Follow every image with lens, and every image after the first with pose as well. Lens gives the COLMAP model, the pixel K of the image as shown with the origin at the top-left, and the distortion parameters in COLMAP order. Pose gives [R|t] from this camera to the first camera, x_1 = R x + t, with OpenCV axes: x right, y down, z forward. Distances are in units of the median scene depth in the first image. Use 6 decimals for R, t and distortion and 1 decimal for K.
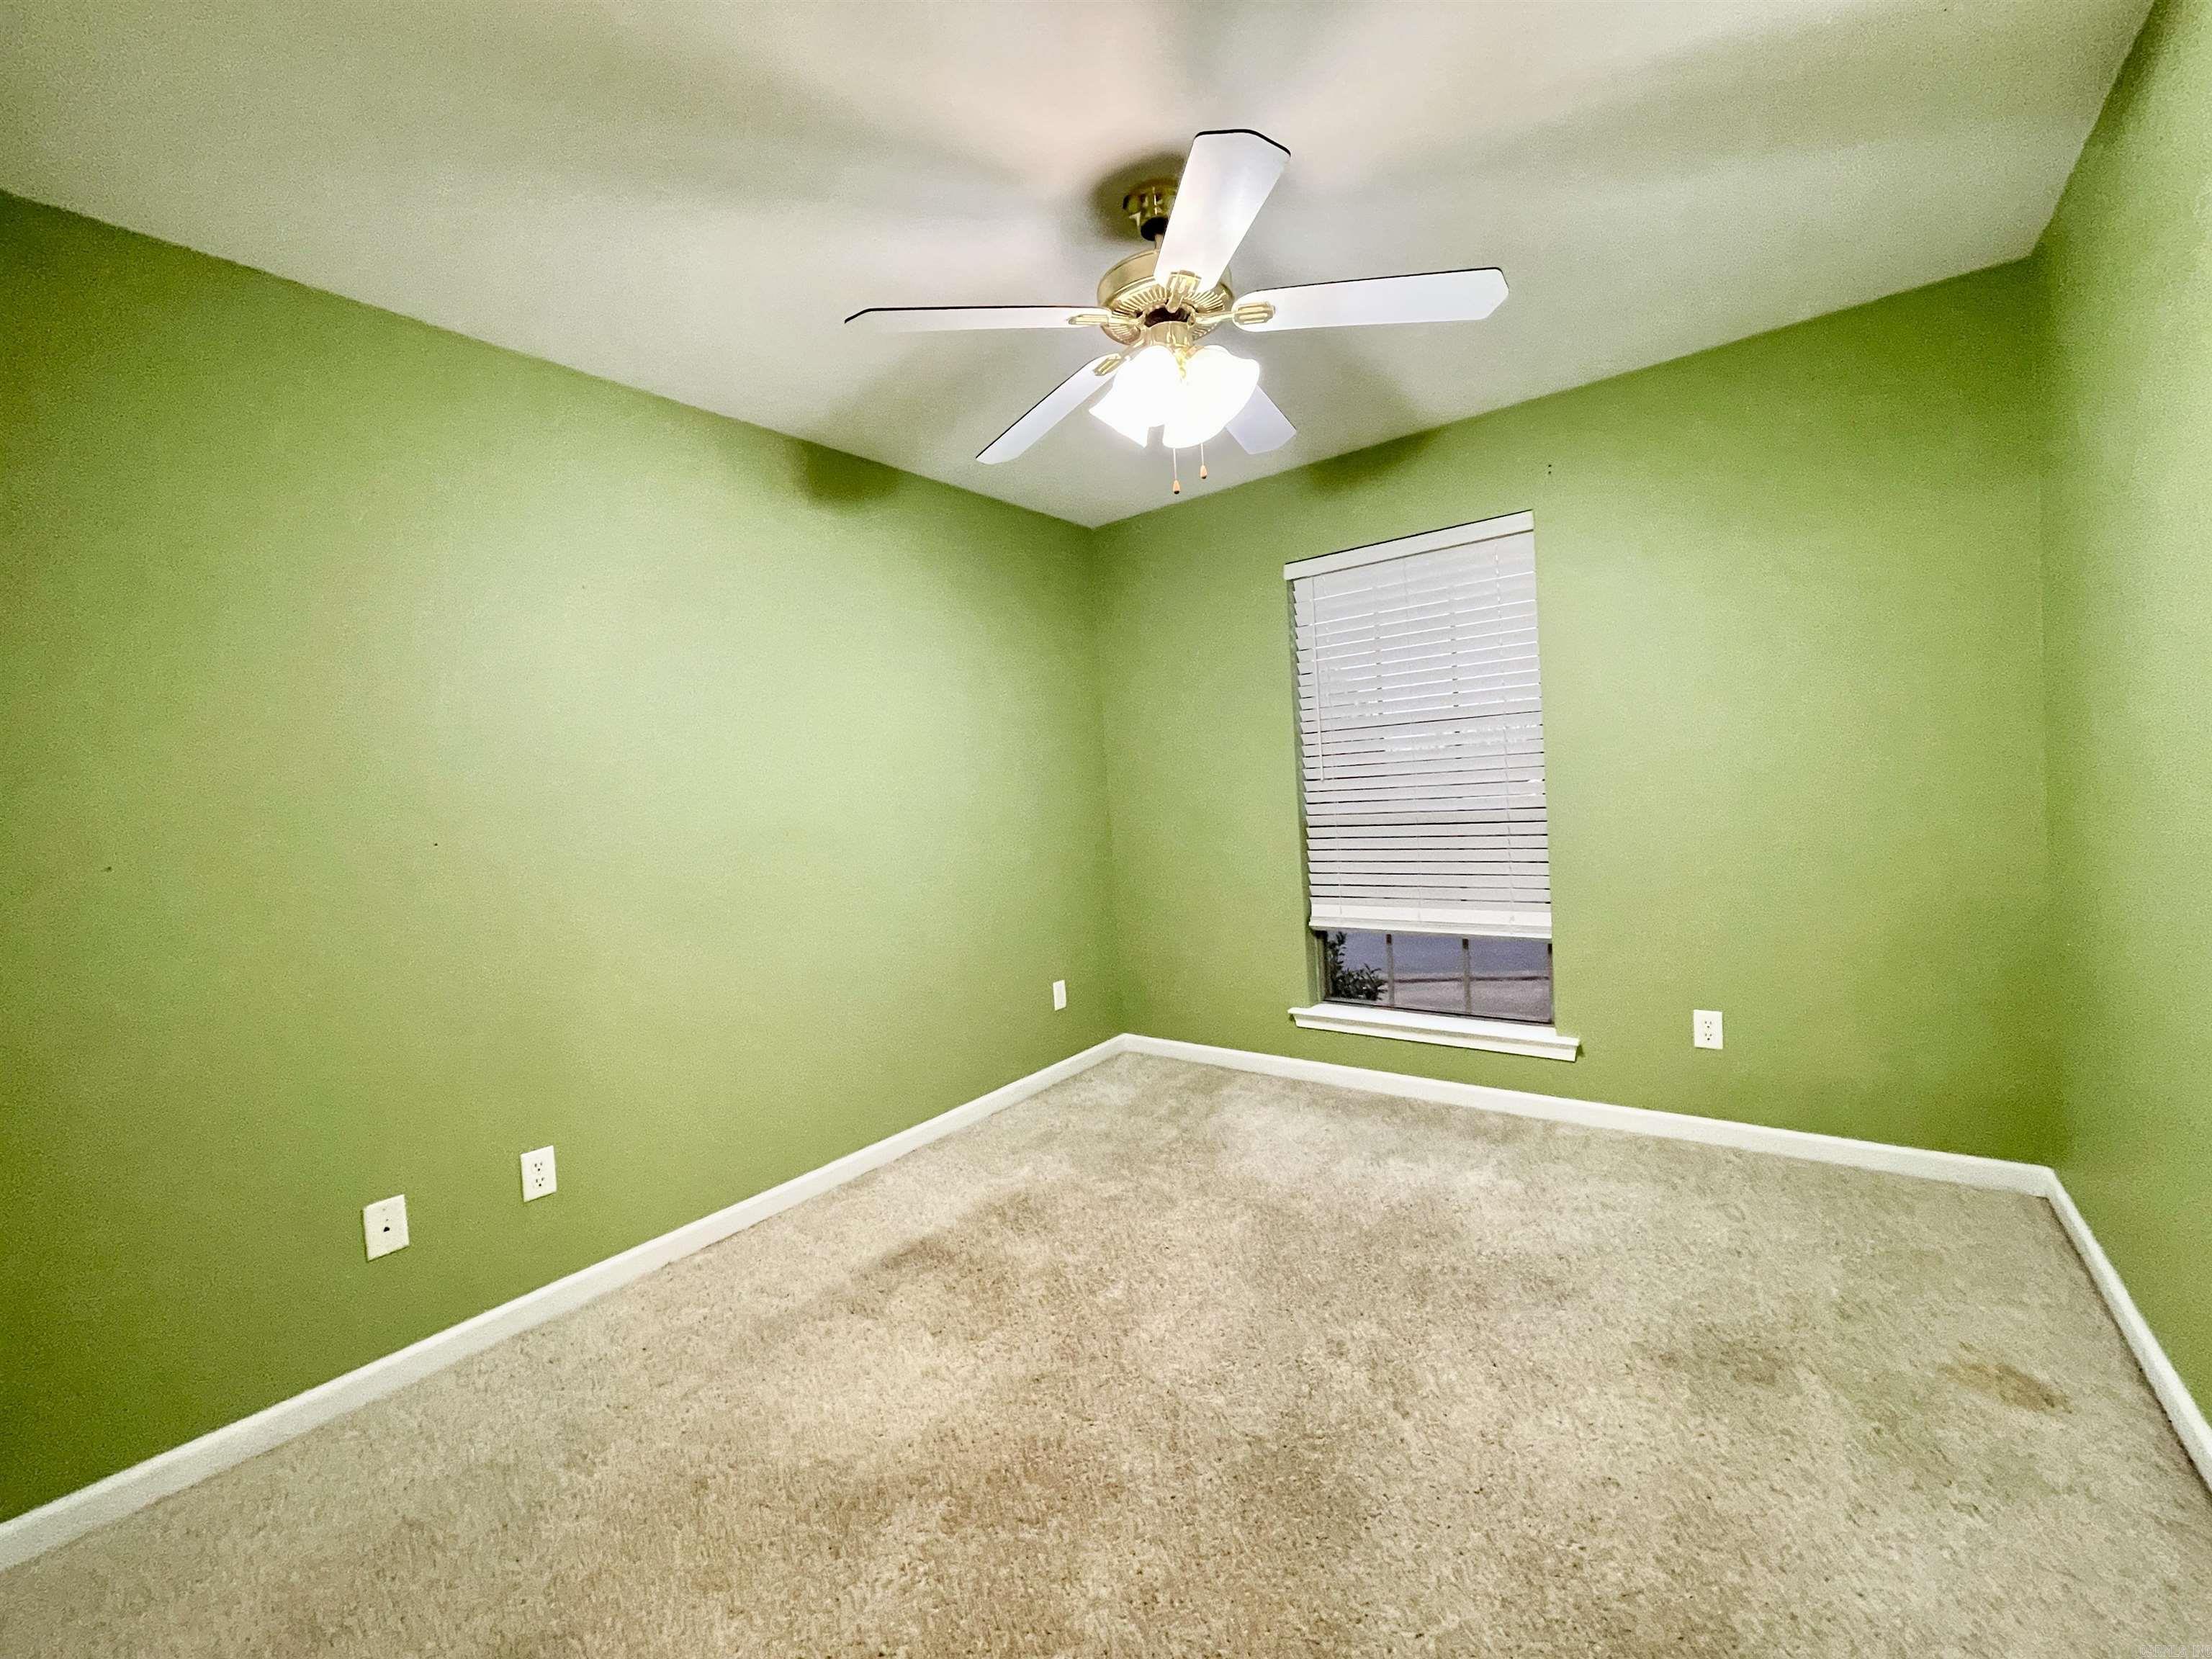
lens RADIAL K [[892.8, 0, 1096.7], [0, 892.8, 830.6], [0, 0, 1]] dist [-0.000472, 0.000696]
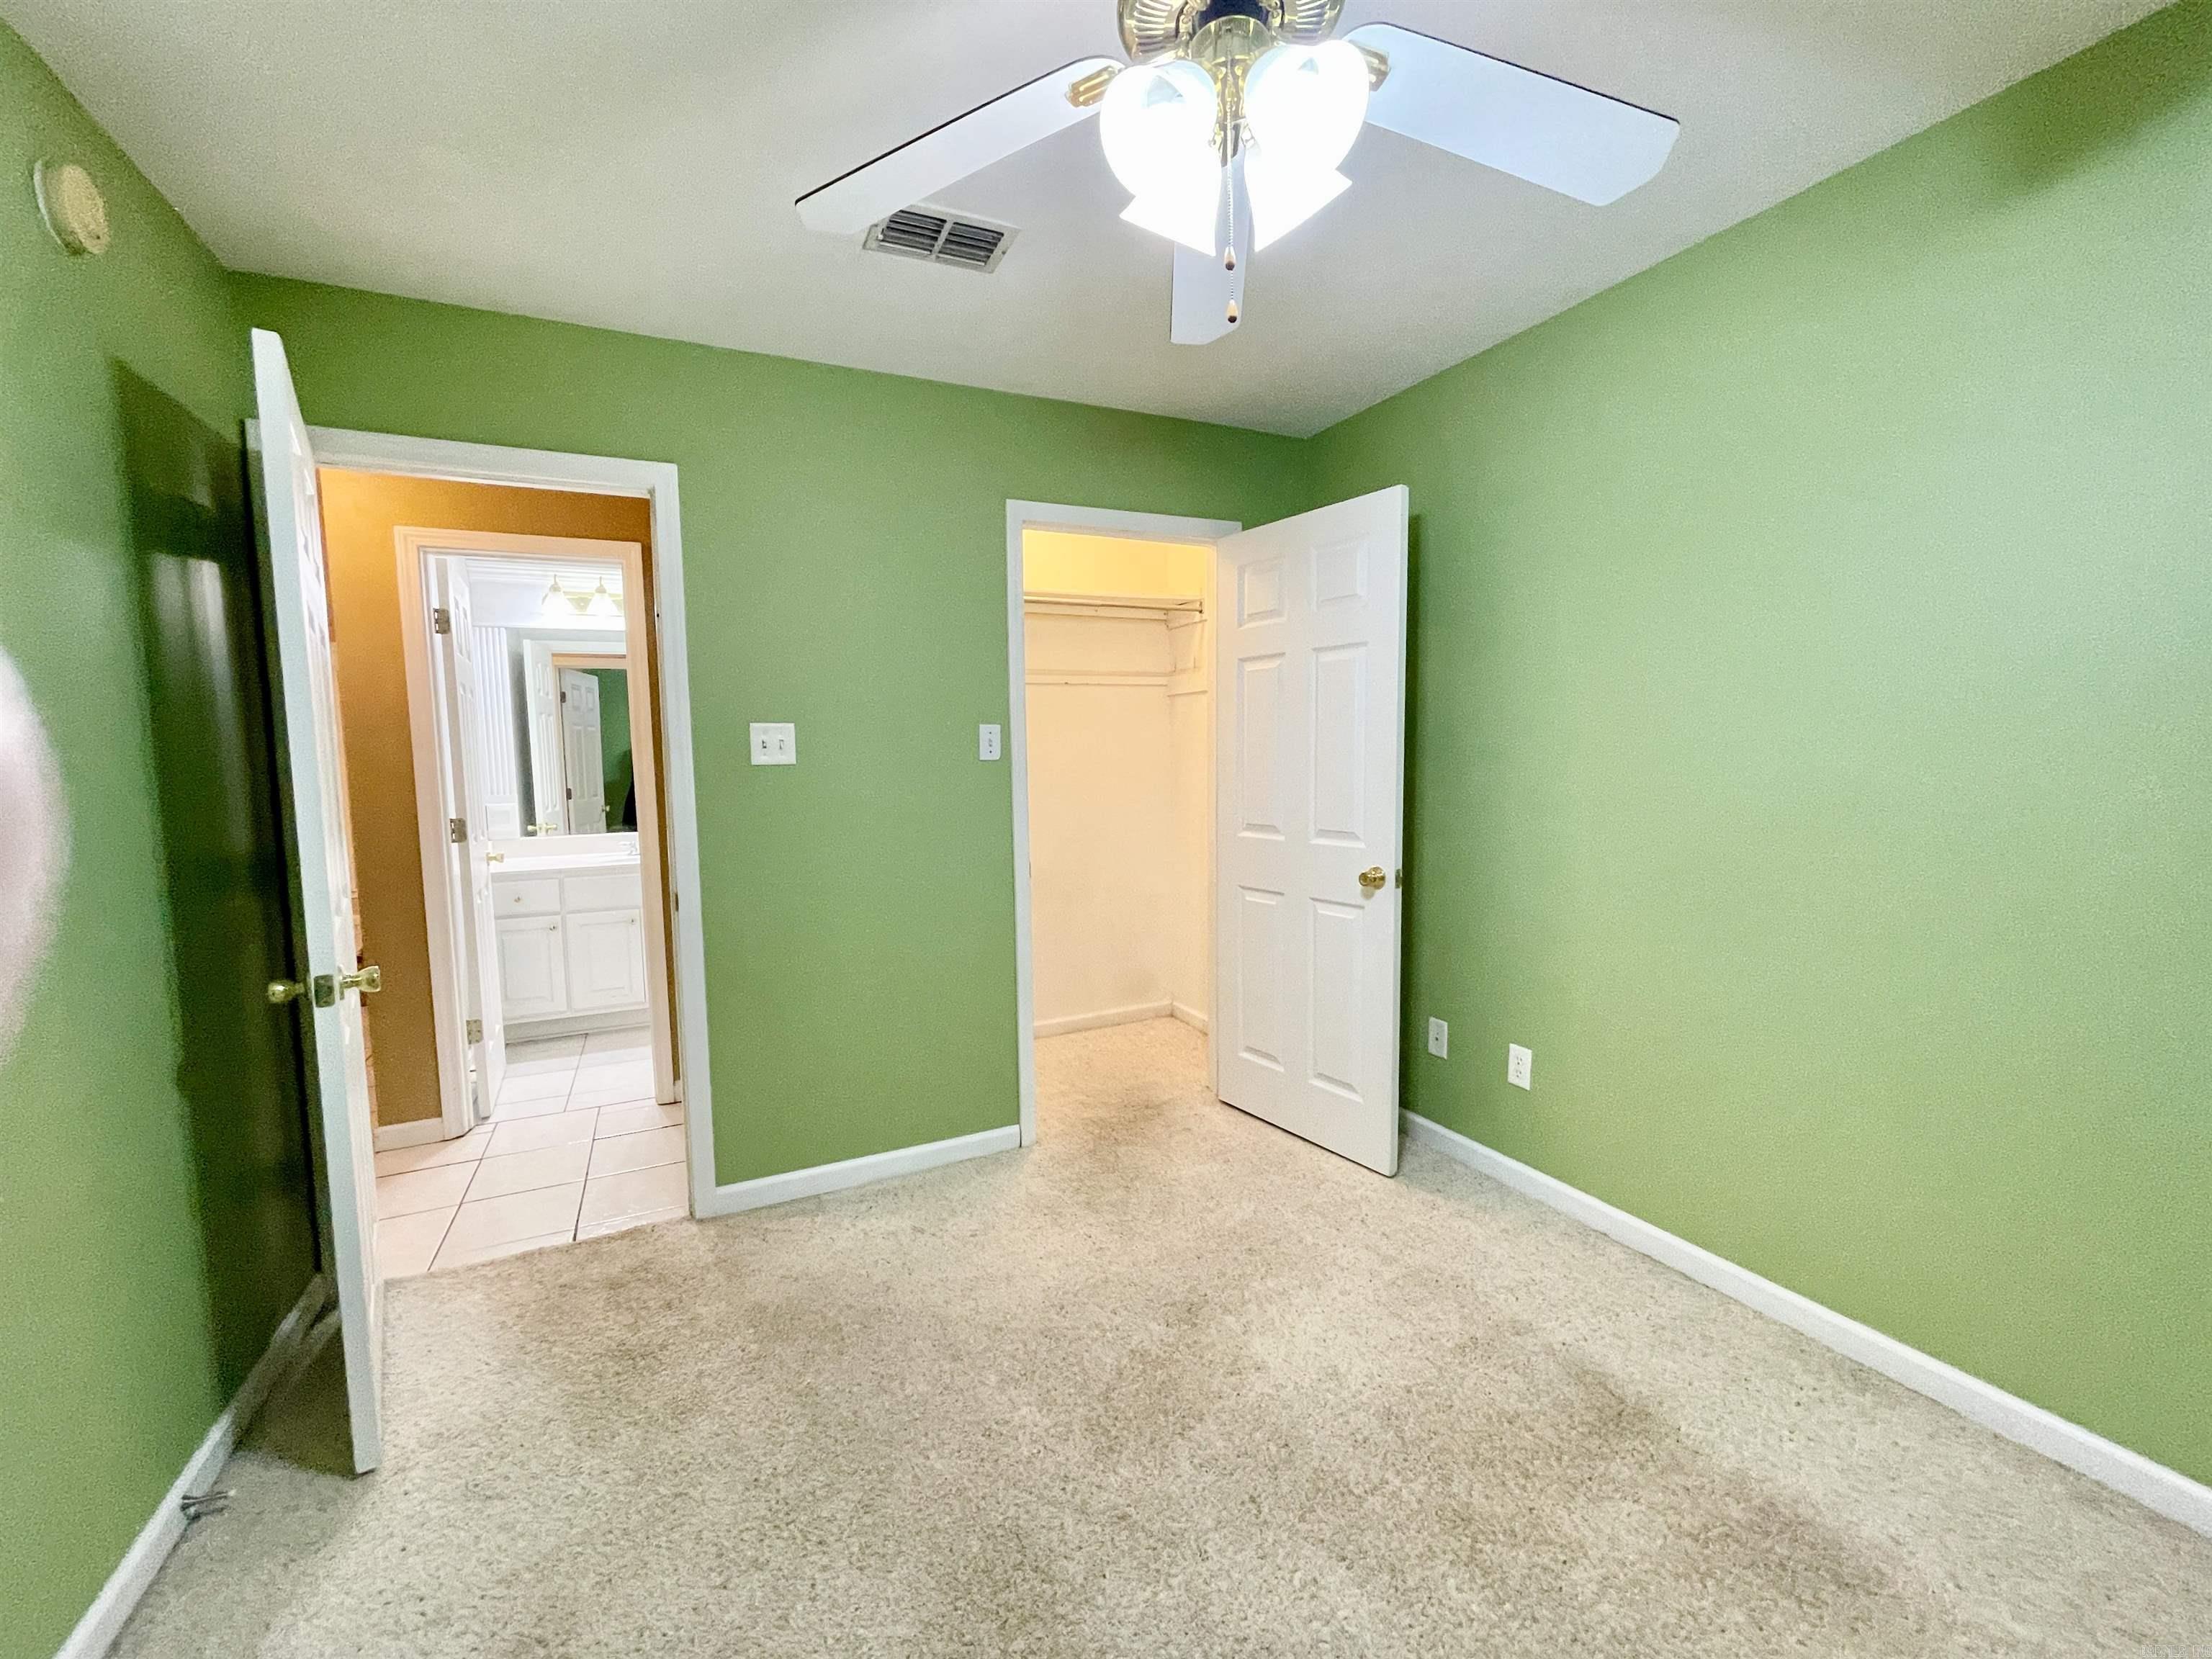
lens RADIAL K [[892.8, 0, 1096.7], [0, 892.8, 830.6], [0, 0, 1]] dist [-0.000472, 0.000696]
pose [[-0.444963, 0.157666, -0.881561, 0.599031], [0.021516, 0.985978, 0.165481, -0.124480], [0.895291, 0.054665, -0.442116, 1.003274]]
